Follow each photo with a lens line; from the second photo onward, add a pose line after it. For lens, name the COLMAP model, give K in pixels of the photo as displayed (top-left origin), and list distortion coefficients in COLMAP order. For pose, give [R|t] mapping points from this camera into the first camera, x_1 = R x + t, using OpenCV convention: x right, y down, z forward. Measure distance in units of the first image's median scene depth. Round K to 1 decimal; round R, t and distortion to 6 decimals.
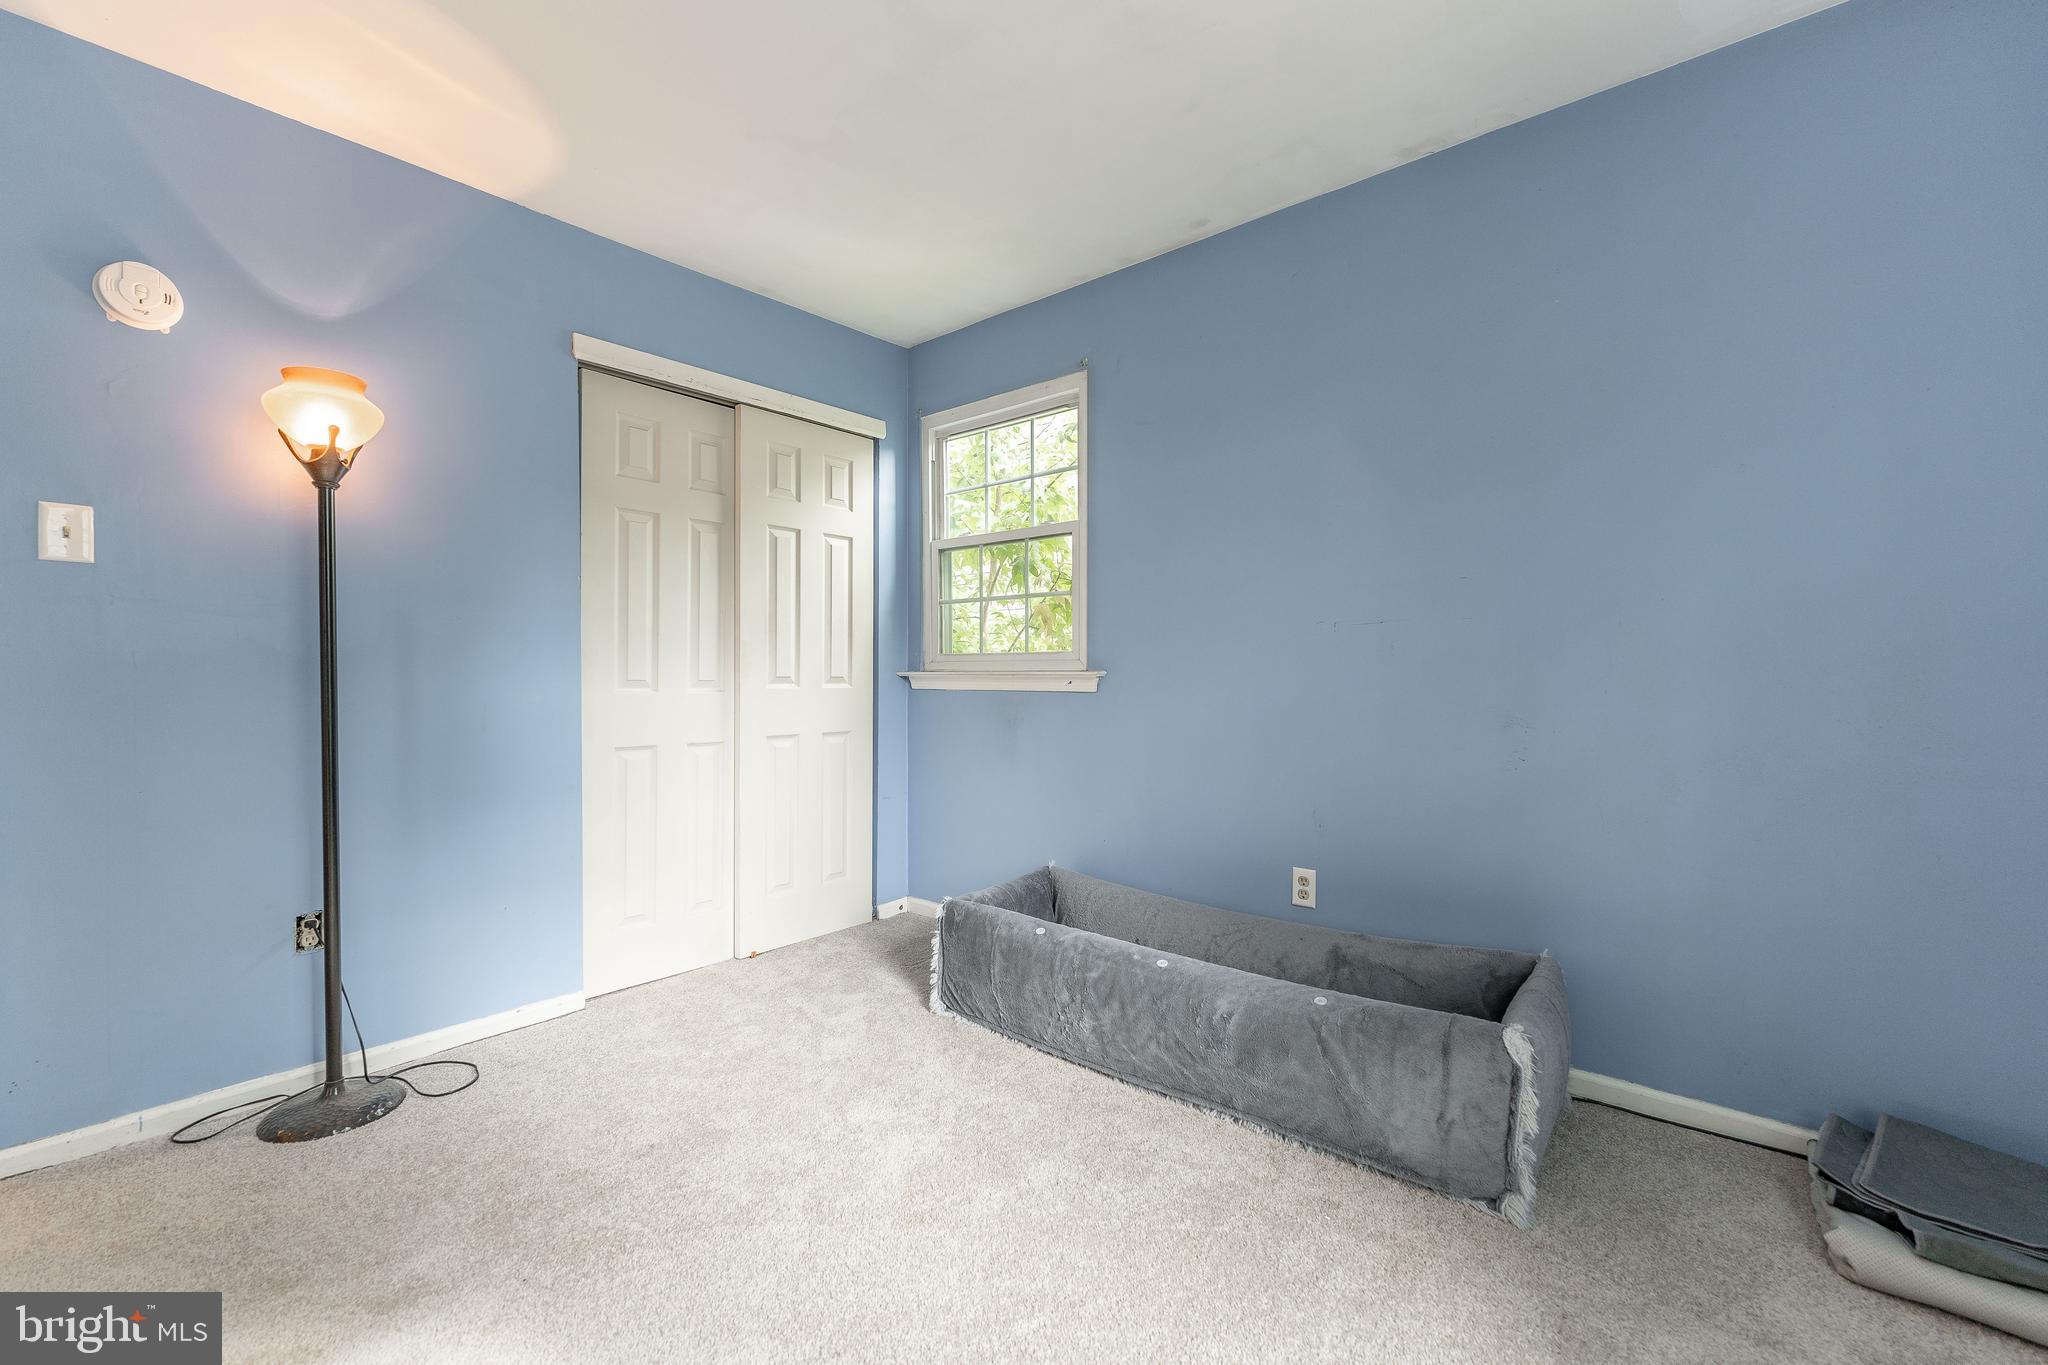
lens RADIAL K [[840.9, 0, 1031.7], [0, 840.9, 681.5], [0, 0, 1]] dist [-0.002665, -0.000574]
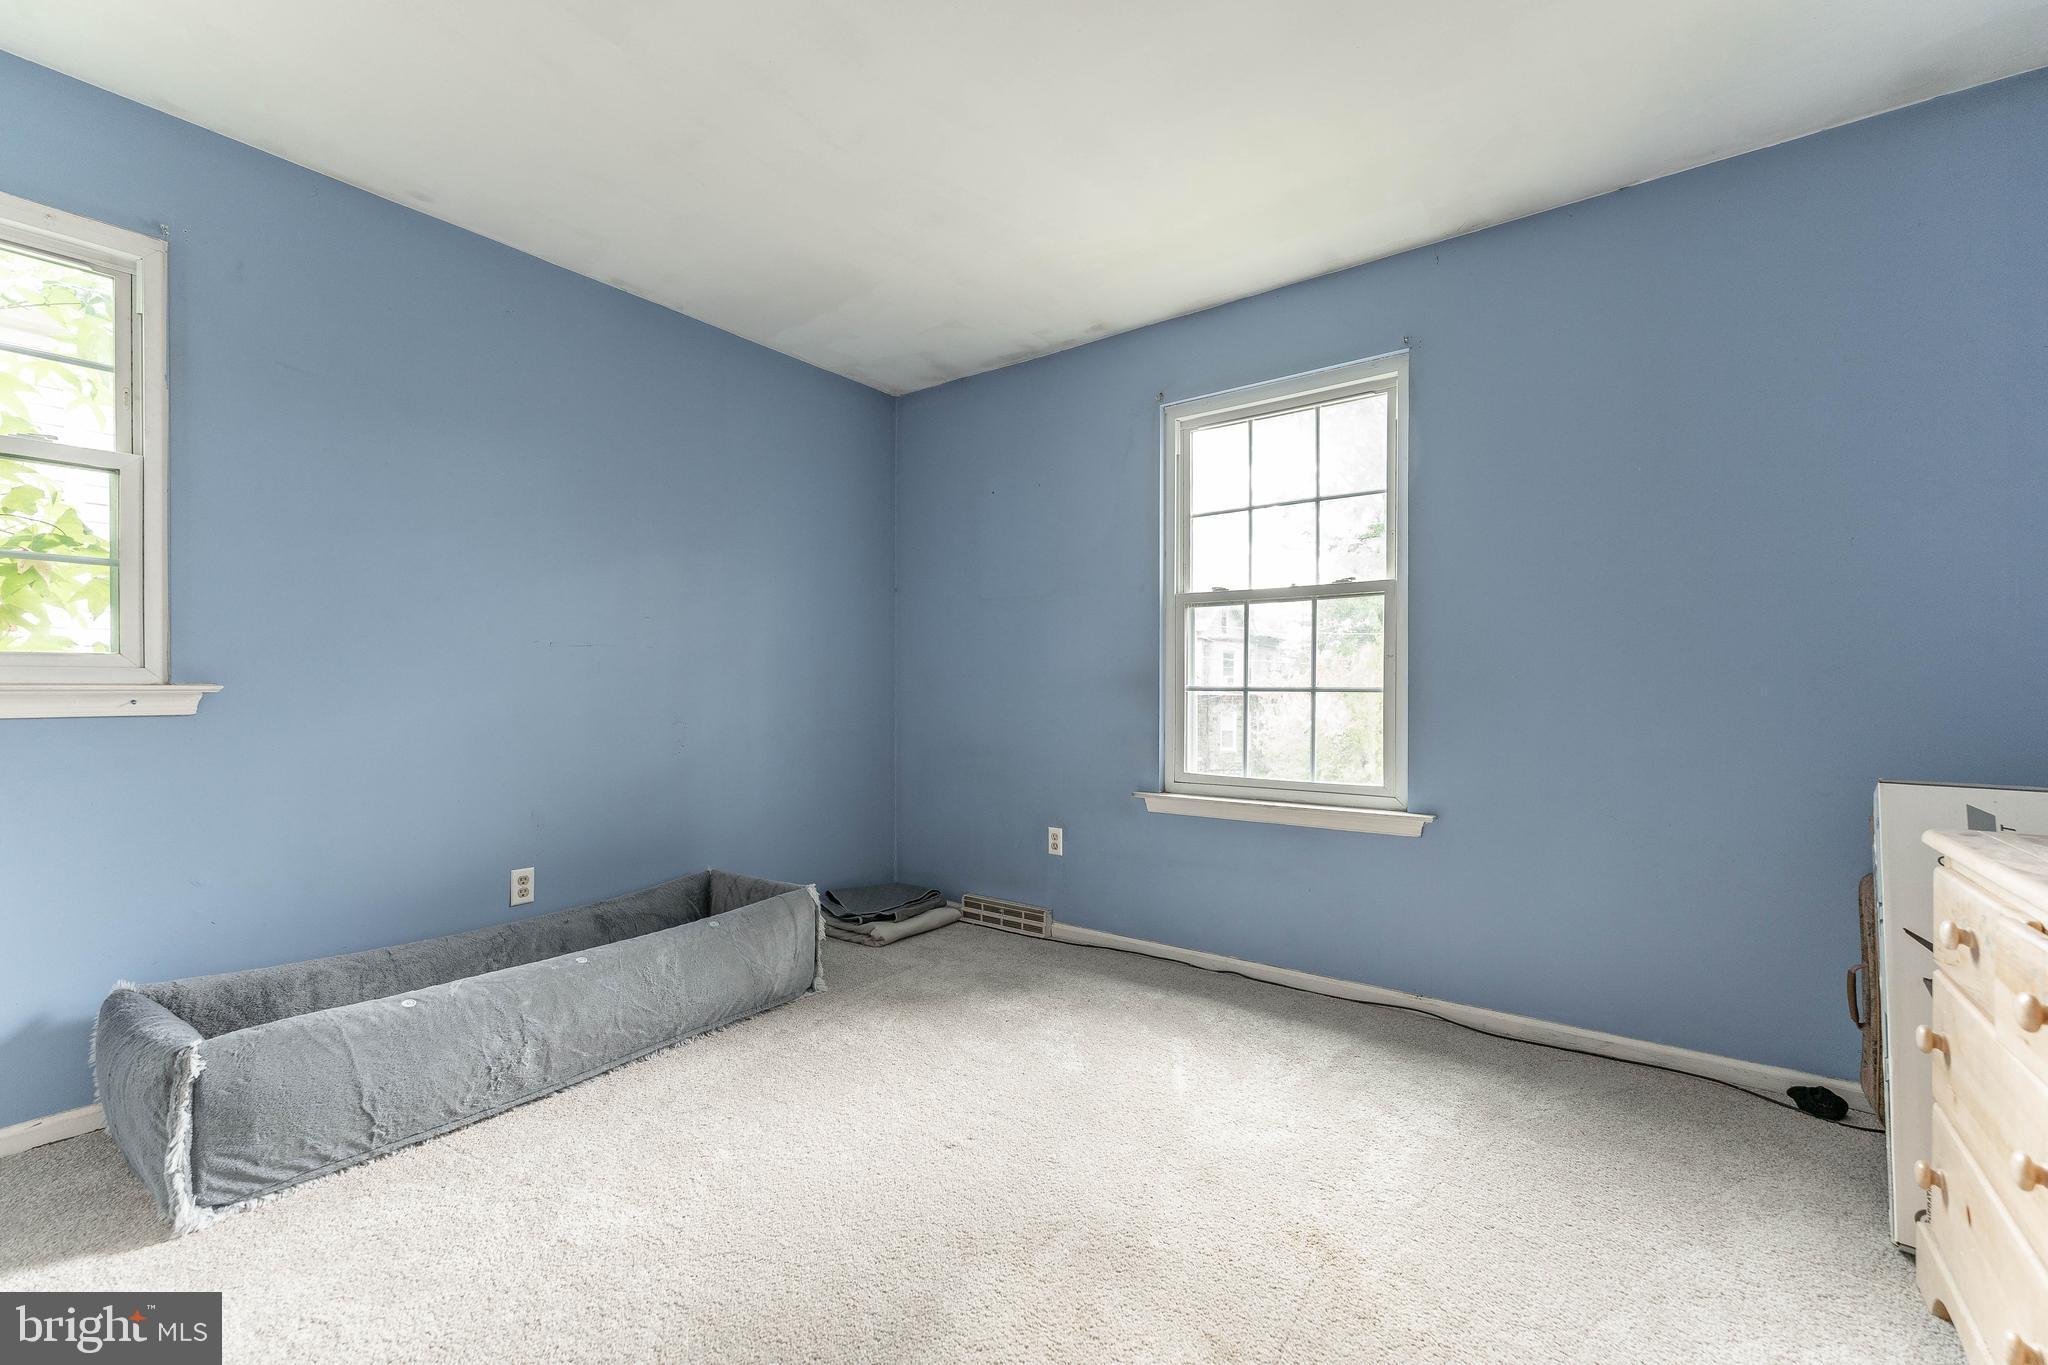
lens RADIAL K [[840.9, 0, 1015.7], [0, 840.9, 690.0], [0, 0, 1]] dist [-0.002665, -0.000574]
pose [[-0.063578, -0.003777, 0.997970, -0.797790], [0.009122, 0.999949, 0.004366, -0.005684], [-0.997935, 0.009381, -0.063540, 0.438642]]
